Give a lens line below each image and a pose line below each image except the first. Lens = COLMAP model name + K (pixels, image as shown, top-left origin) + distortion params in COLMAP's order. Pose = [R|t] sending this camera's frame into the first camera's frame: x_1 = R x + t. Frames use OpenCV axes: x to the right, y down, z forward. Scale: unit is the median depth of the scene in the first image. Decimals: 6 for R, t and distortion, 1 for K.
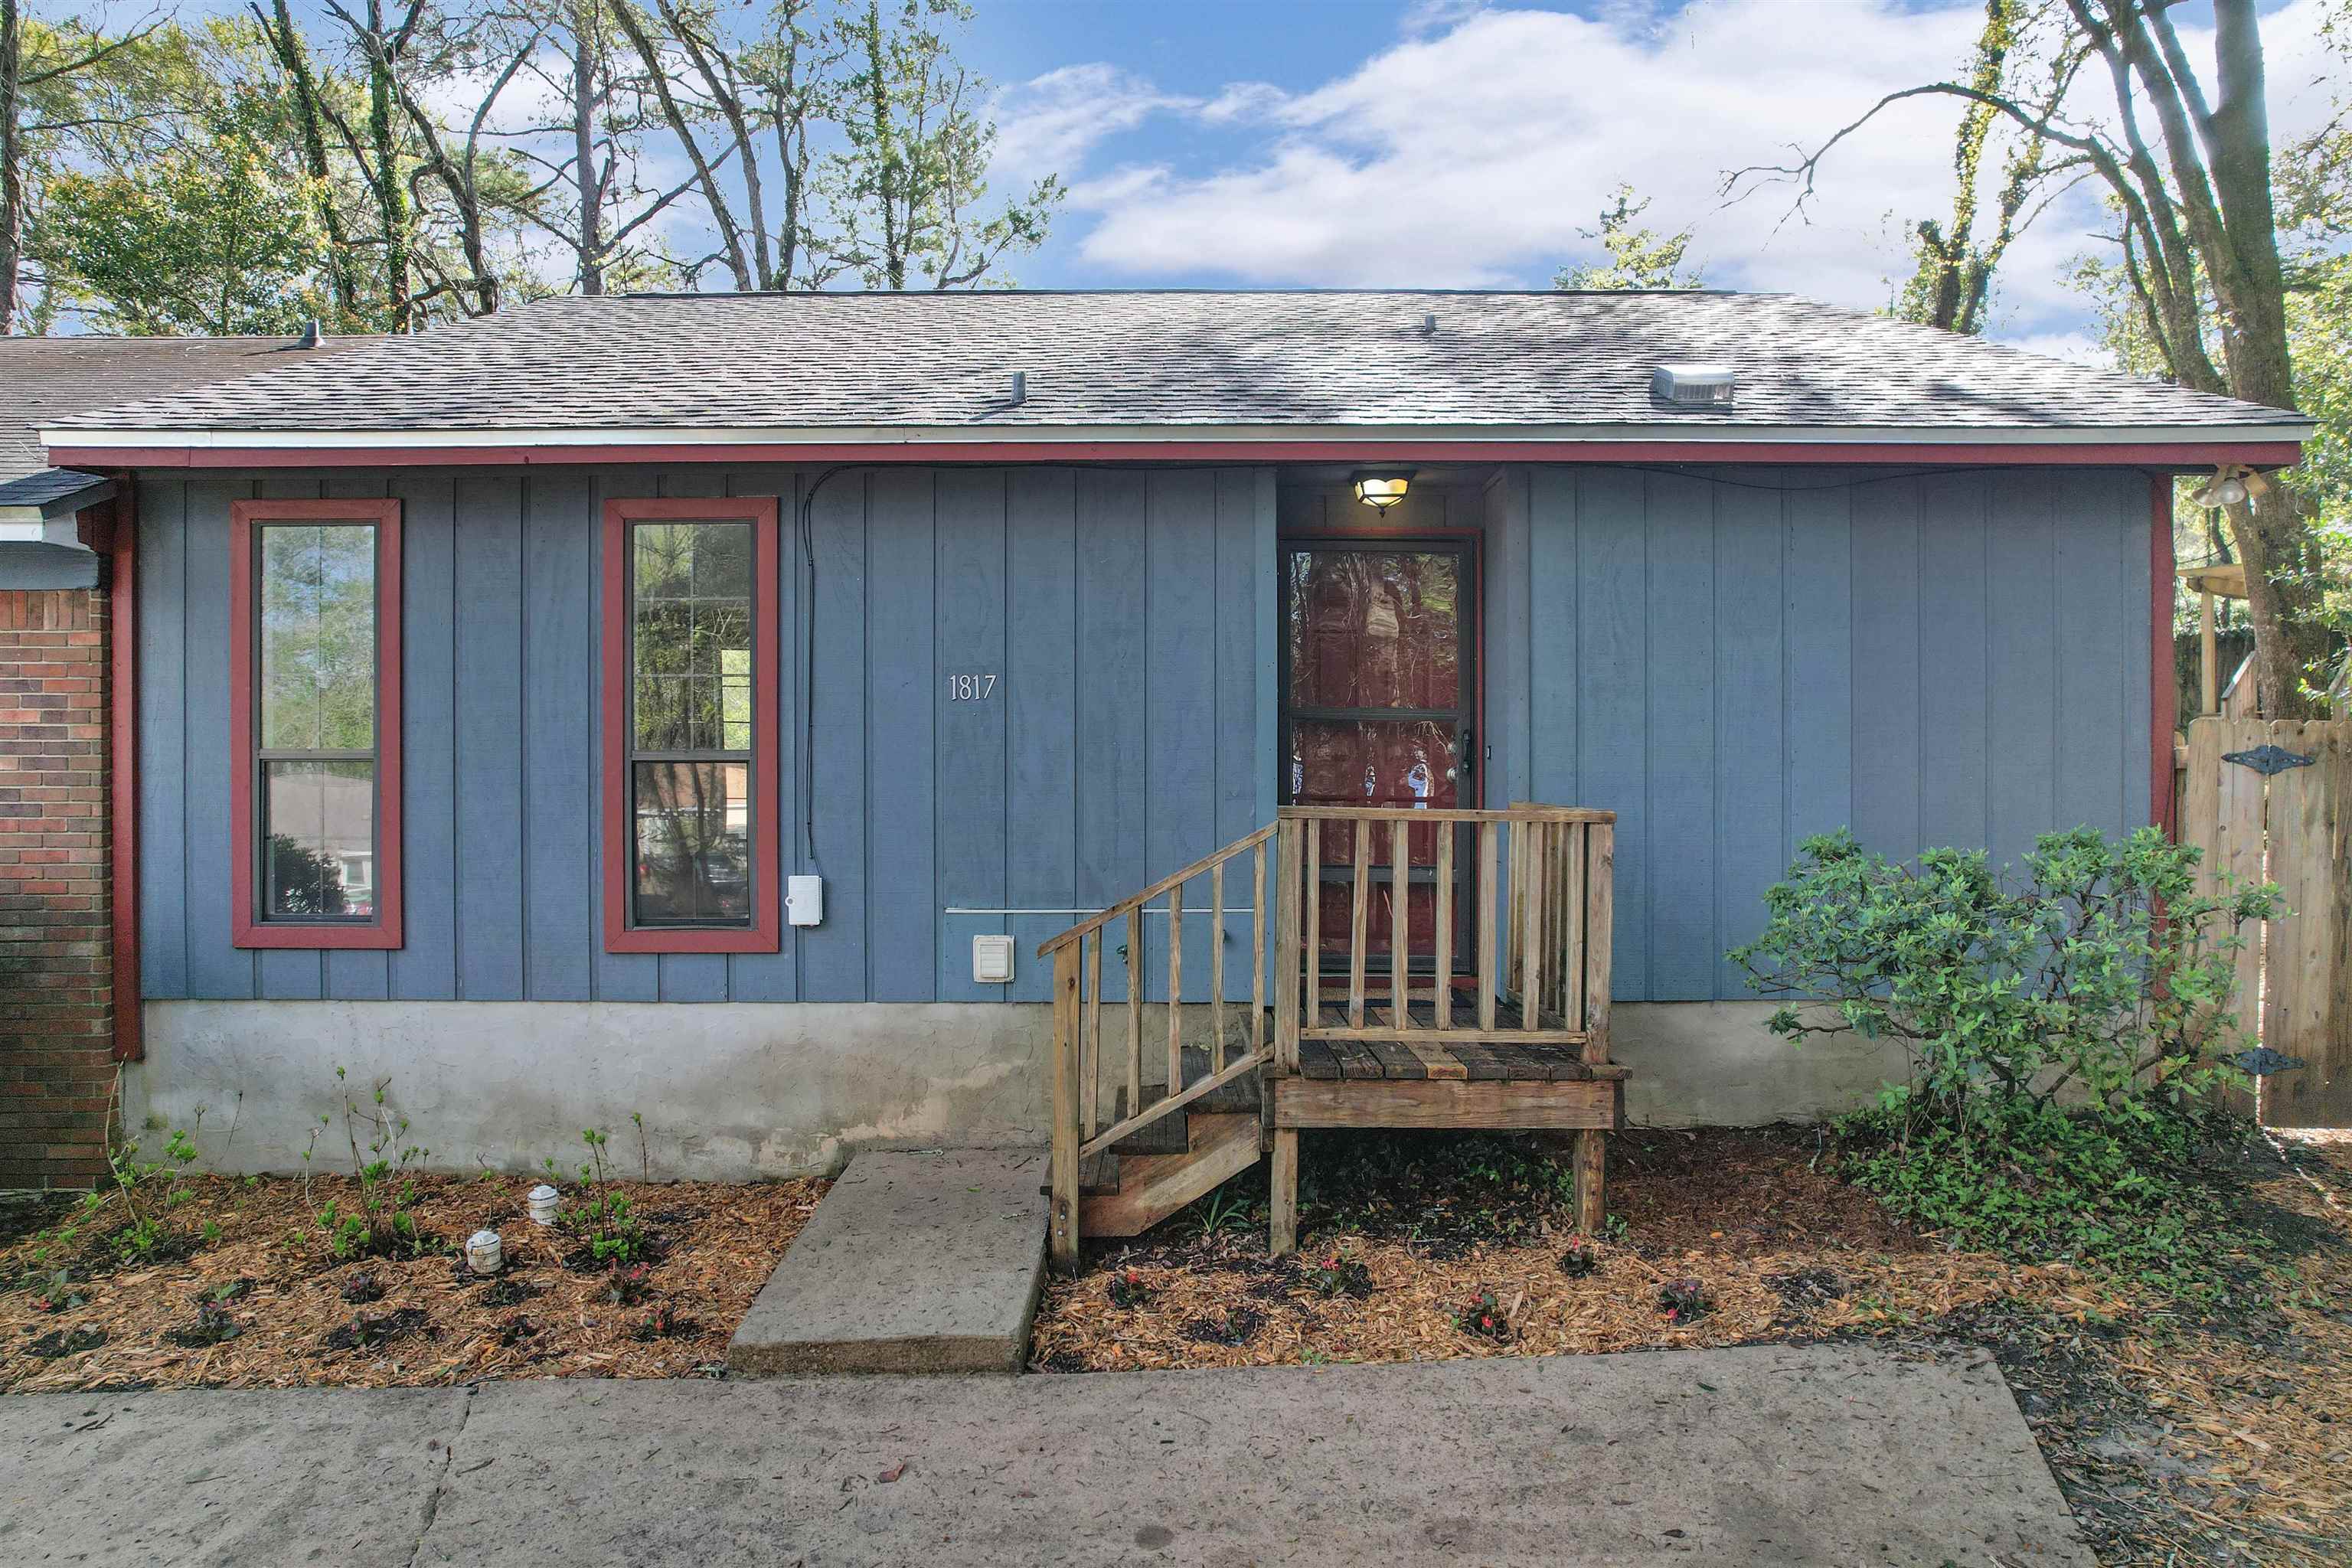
lens RADIAL K [[1505.1, 0, 1088.2], [0, 1505.1, 772.3], [0, 0, 1]] dist [-0.057582, 0.039326]
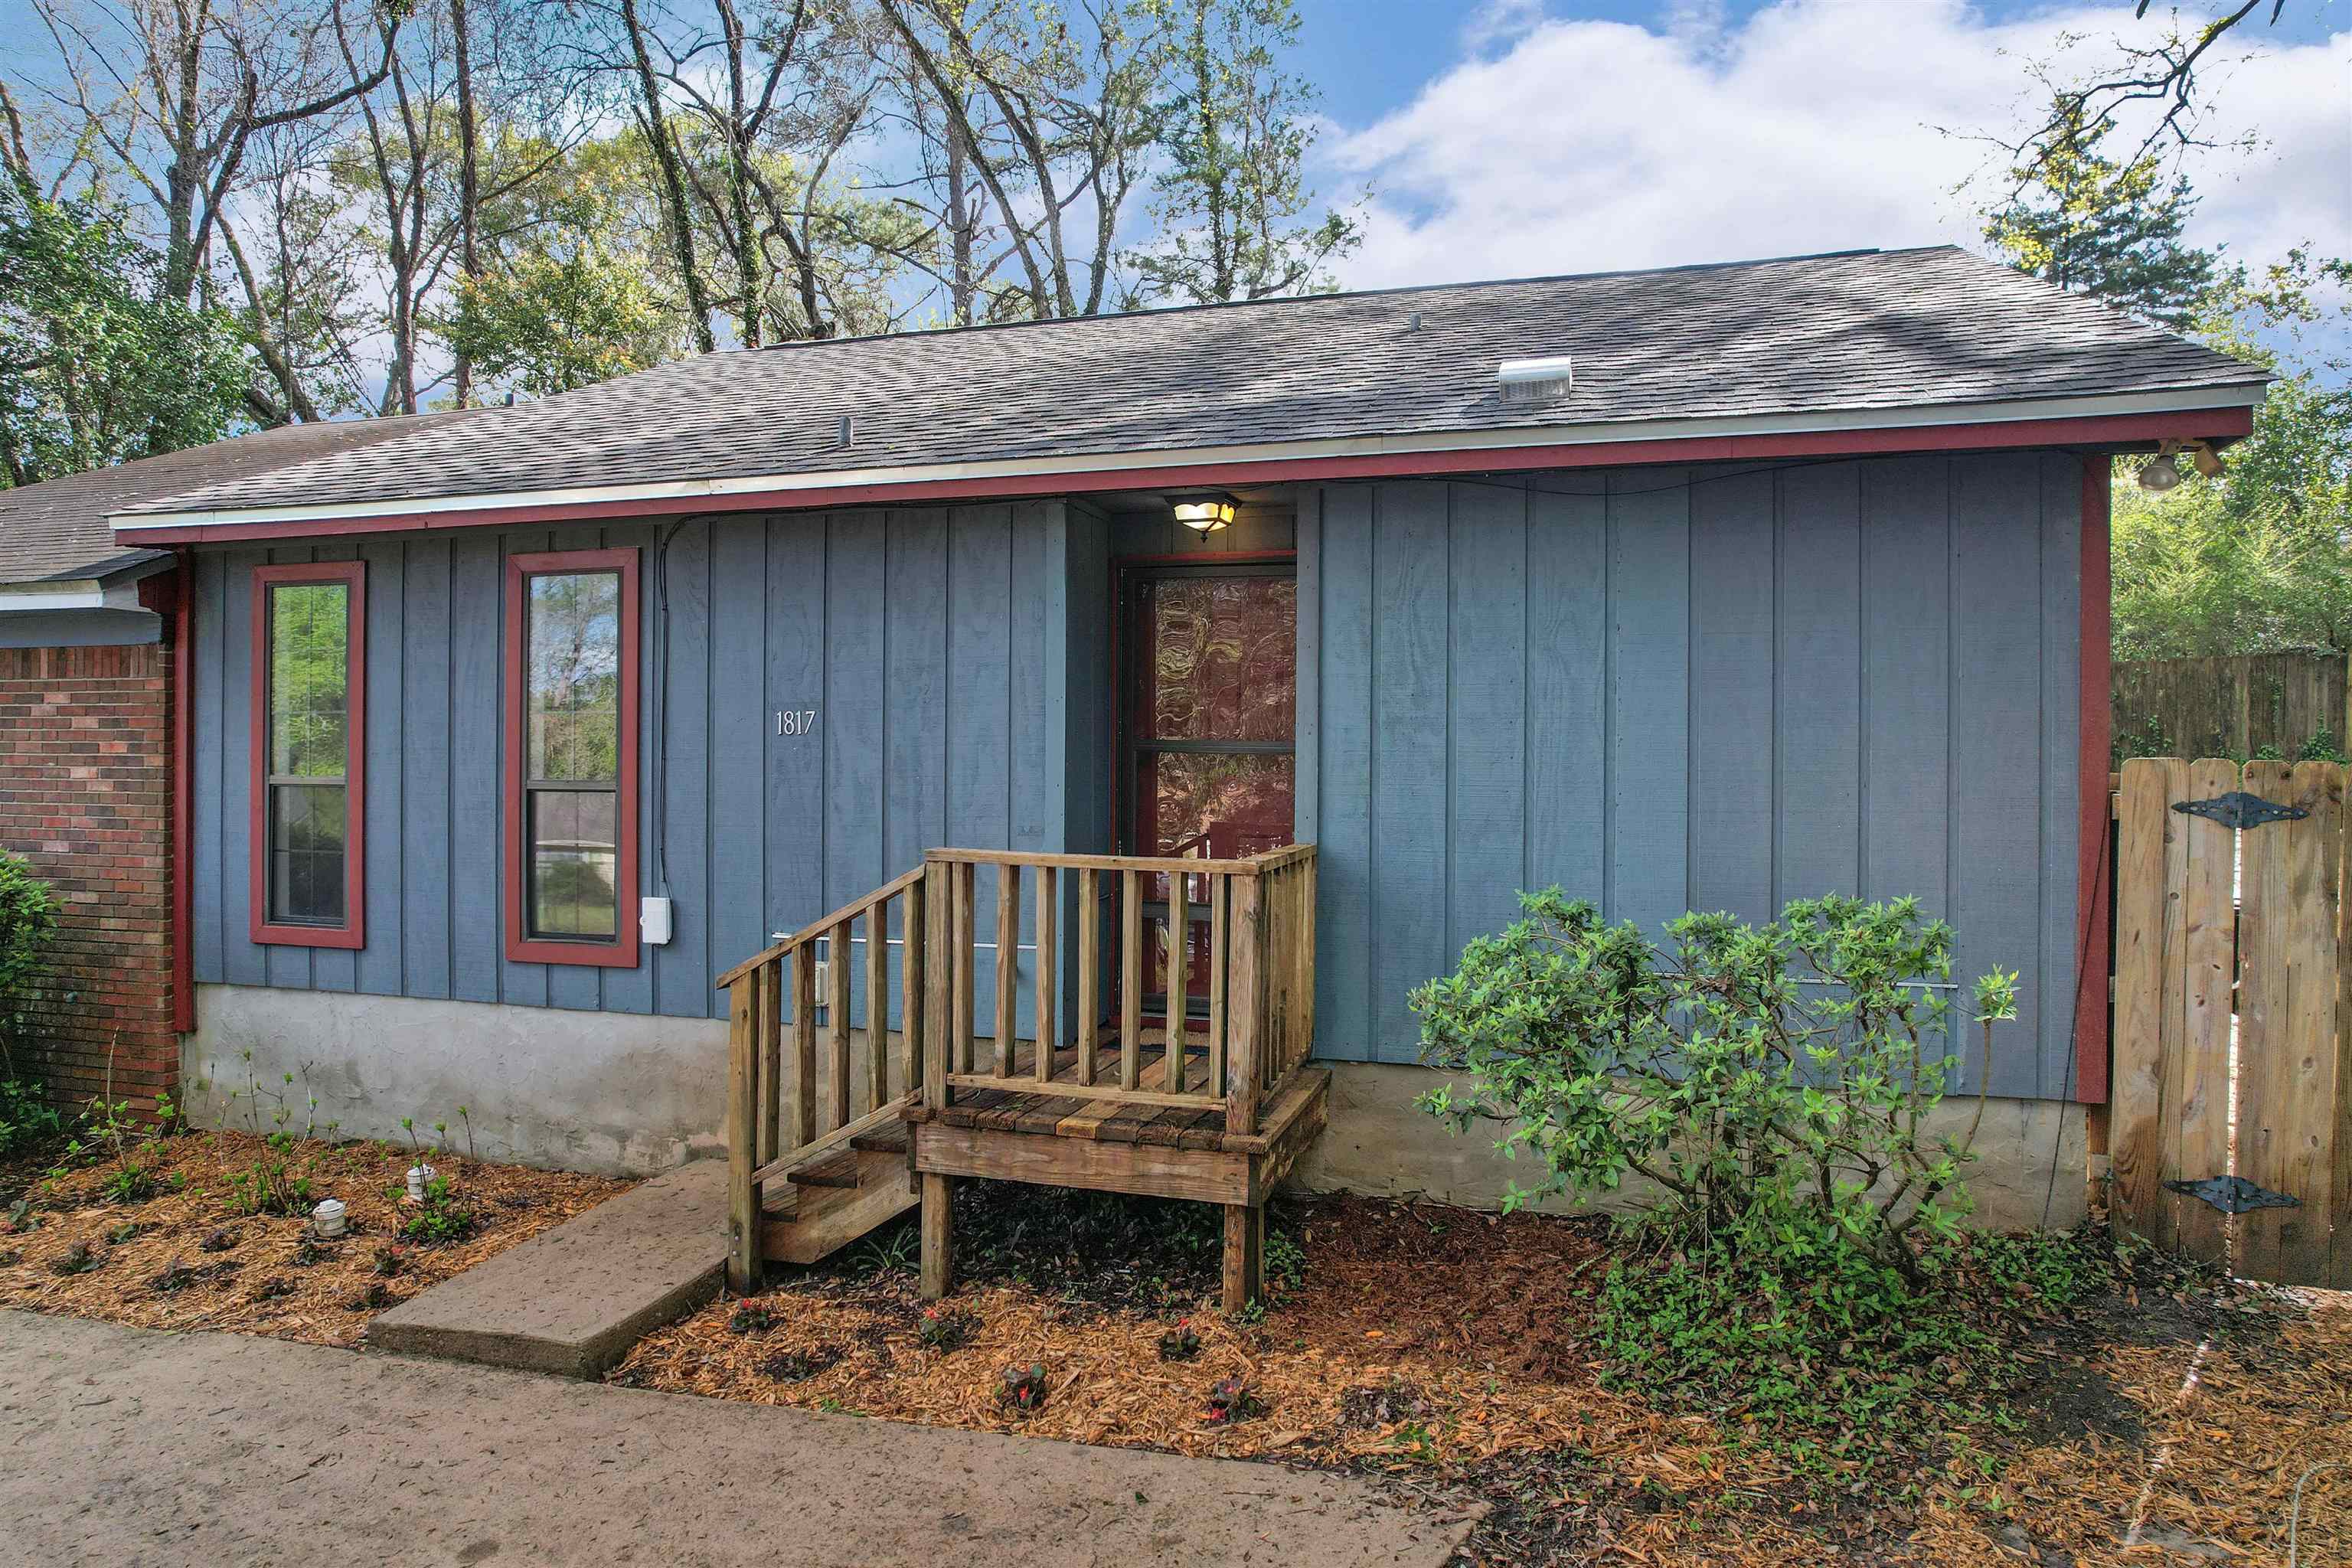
lens RADIAL K [[1505.1, 0, 1171.0], [0, 1505.1, 766.8], [0, 0, 1]] dist [-0.057582, 0.039326]
pose [[0.956118, 0.006164, -0.292916, 0.486417], [-0.006998, 0.999974, -0.001797, -0.026470], [0.292897, 0.003768, 0.956136, 0.081498]]
